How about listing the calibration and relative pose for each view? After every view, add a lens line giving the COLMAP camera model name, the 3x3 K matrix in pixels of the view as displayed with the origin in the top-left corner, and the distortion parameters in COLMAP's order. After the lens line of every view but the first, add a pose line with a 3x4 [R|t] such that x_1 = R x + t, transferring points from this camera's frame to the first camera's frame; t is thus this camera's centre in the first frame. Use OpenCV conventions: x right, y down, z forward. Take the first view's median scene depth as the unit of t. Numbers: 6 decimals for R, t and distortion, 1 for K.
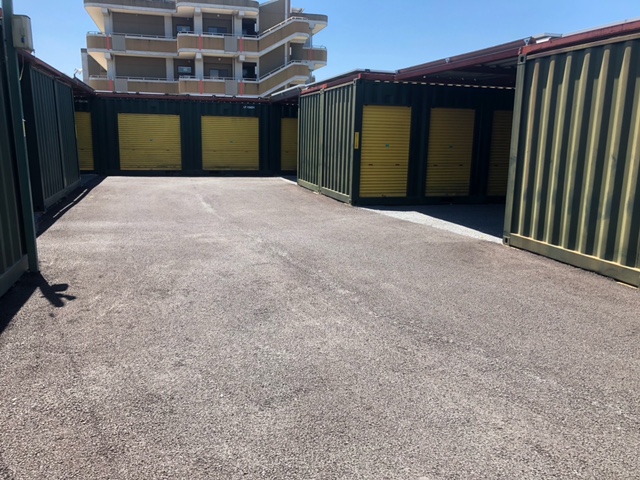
lens RADIAL K [[537.7, 0, 320.0], [0, 537.7, 240.0], [0, 0, 1]] dist [-0.001711, -0.006020]
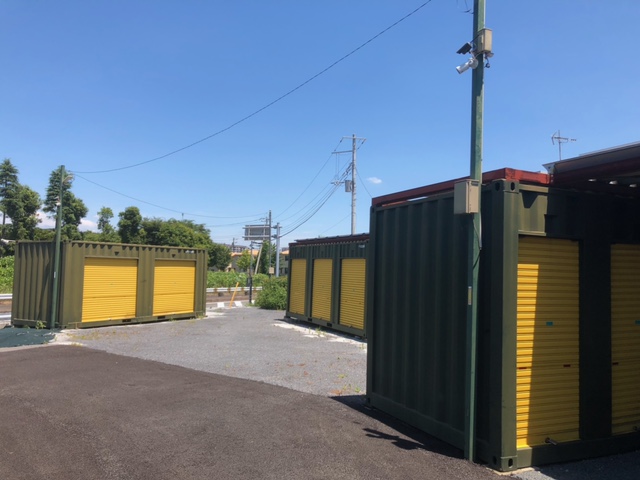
lens RADIAL K [[537.7, 0, 320.0], [0, 537.7, 240.0], [0, 0, 1]] dist [-0.001711, -0.006020]
pose [[-0.989357, -0.049048, -0.136991, -0.173951], [-0.067934, 0.988268, 0.136786, -0.439082], [0.128674, 0.144637, -0.981083, 1.980977]]
